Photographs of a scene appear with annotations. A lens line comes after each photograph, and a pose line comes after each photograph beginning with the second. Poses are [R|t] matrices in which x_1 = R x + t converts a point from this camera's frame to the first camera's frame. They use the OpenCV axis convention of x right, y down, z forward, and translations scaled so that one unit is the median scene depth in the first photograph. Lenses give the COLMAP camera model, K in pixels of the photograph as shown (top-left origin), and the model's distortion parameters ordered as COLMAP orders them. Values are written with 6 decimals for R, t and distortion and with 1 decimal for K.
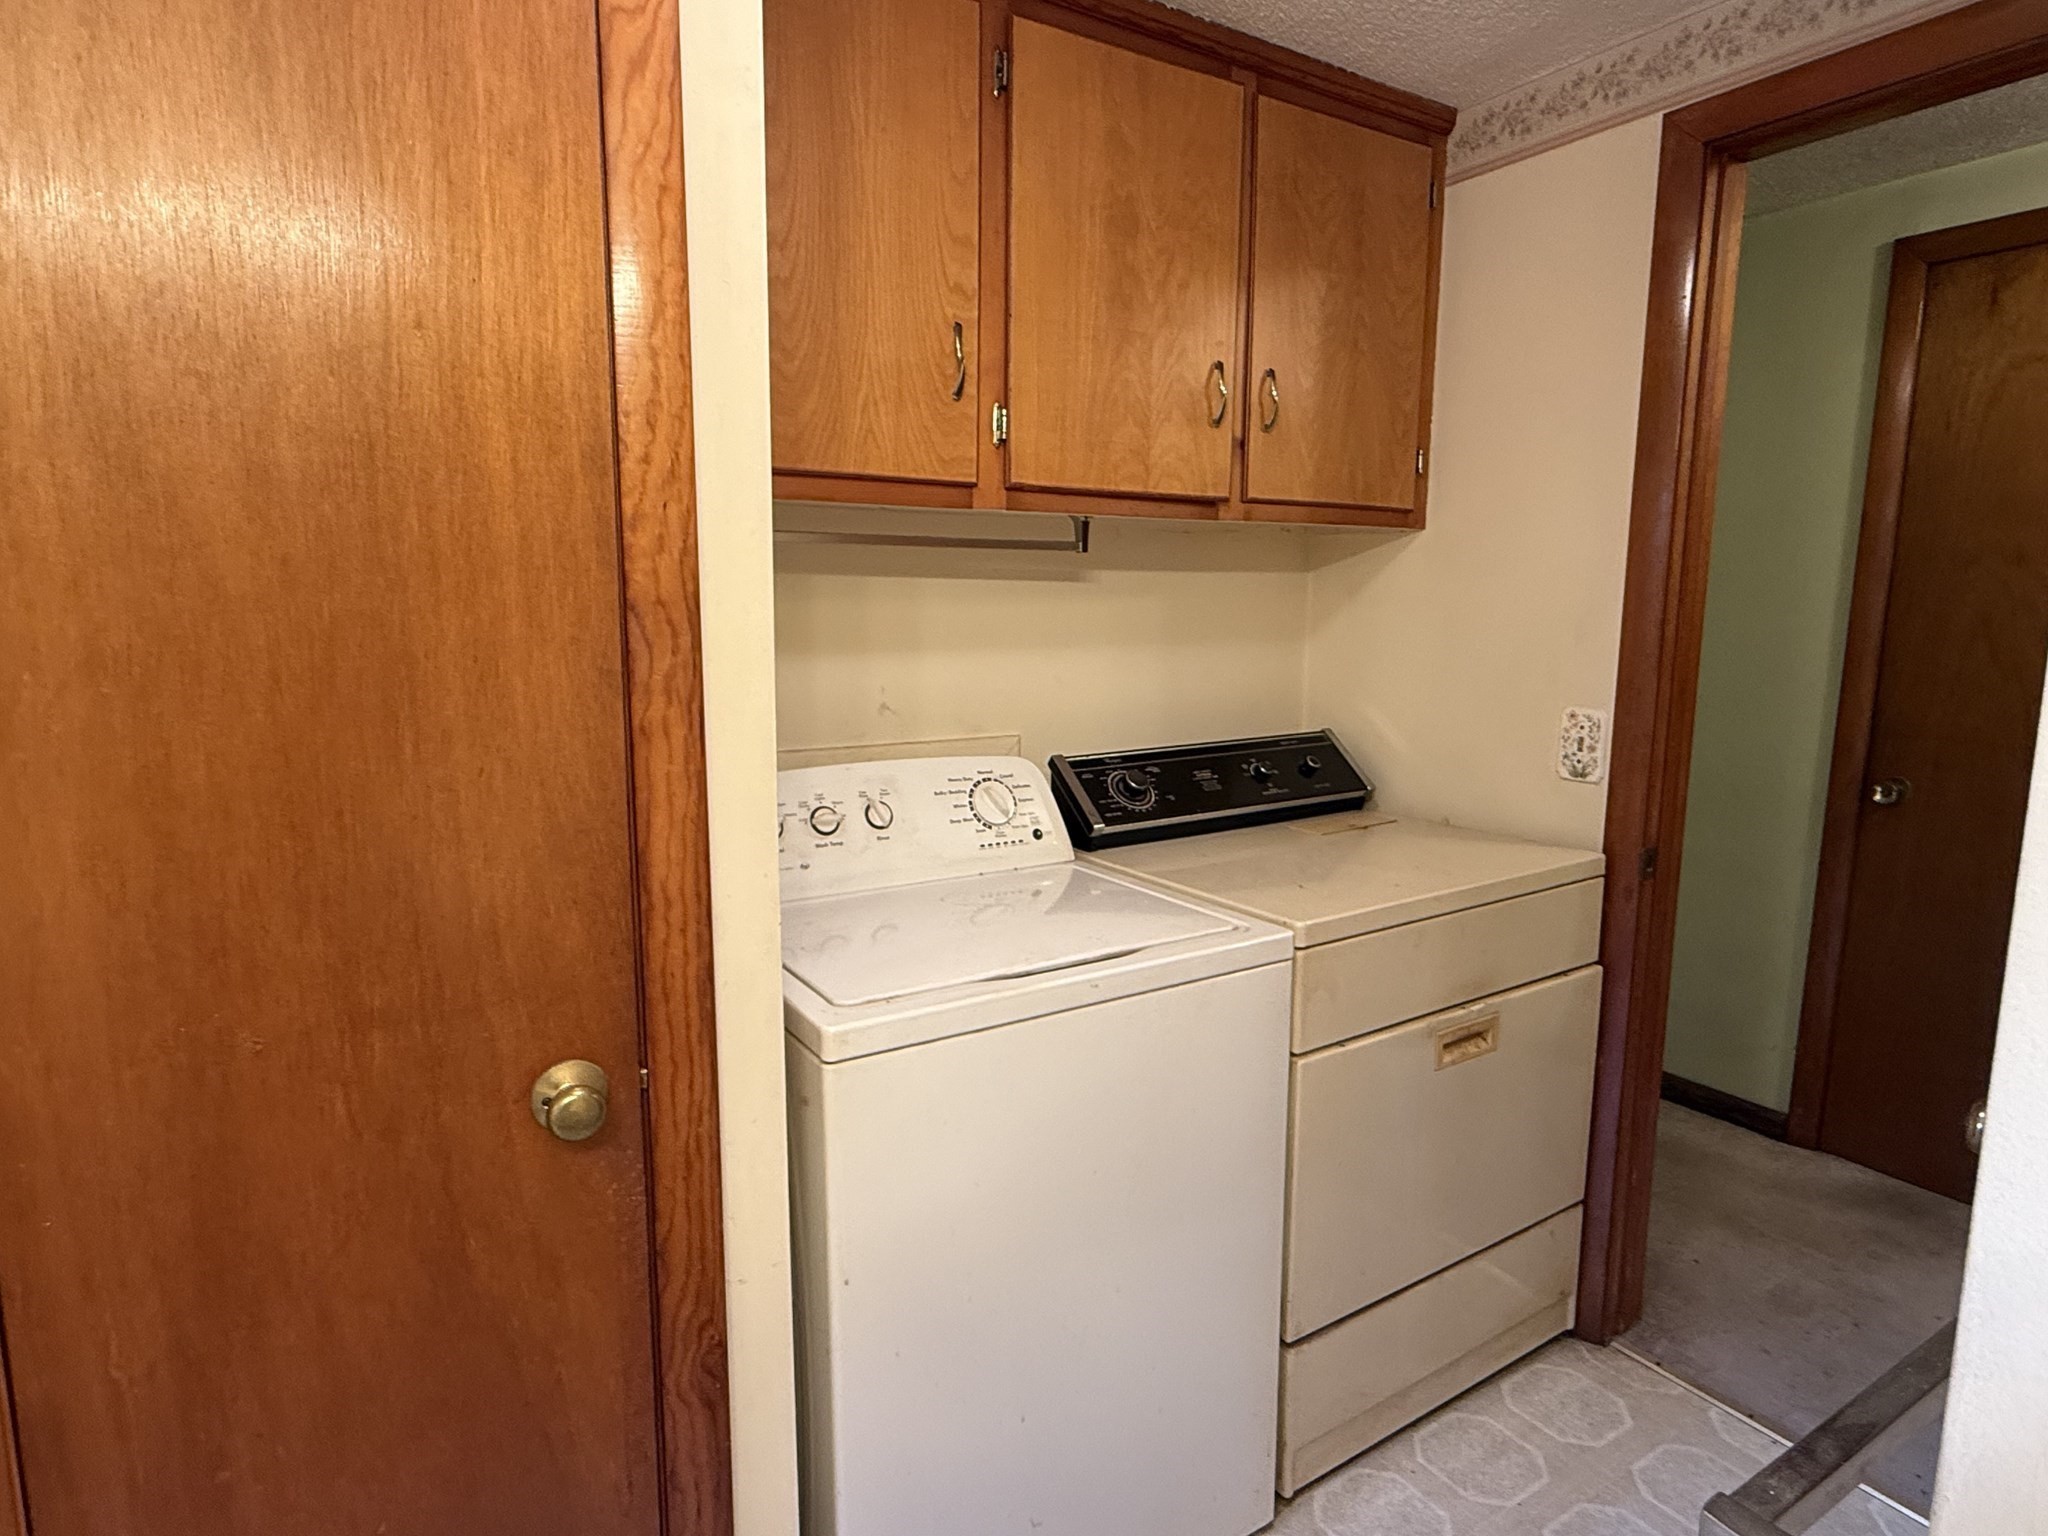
lens RADIAL K [[1126.9, 0, 1021.7], [0, 1126.9, 770.8], [0, 0, 1]] dist [-0.003882, 0.001275]
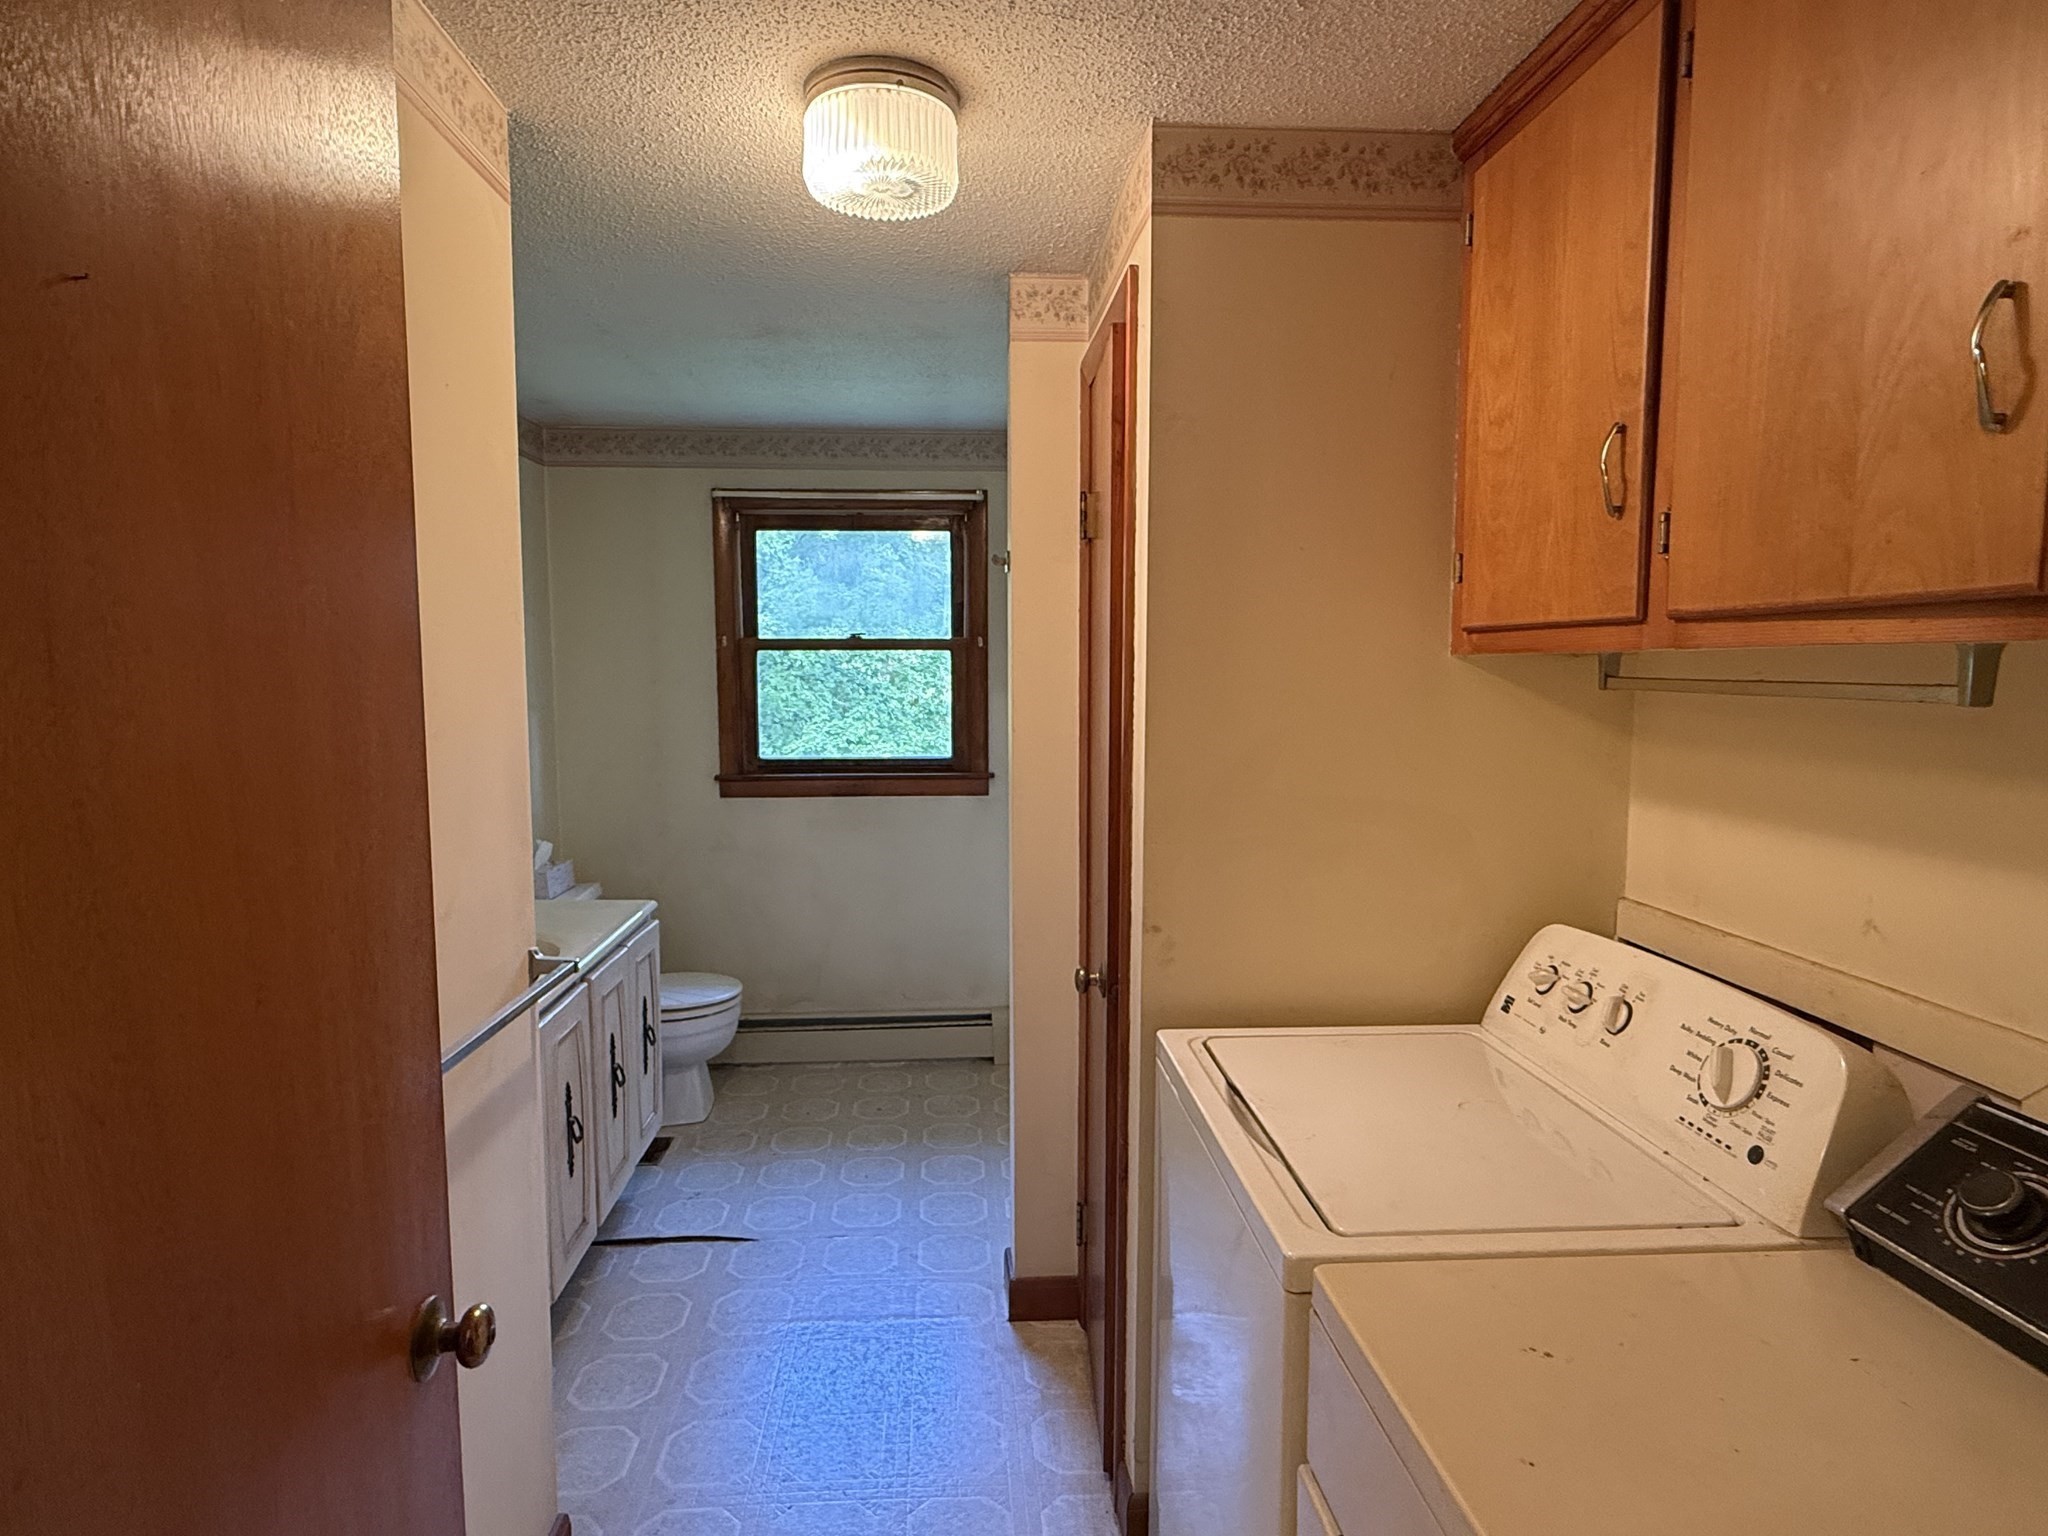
lens RADIAL K [[1126.9, 0, 1023.7], [0, 1126.9, 768.9], [0, 0, 1]] dist [-0.003882, 0.001275]
pose [[-0.463679, 0.078833, -0.882489, 0.748804], [-0.133791, 0.978382, 0.157696, -0.200110], [0.875843, 0.191189, -0.443108, 0.901700]]
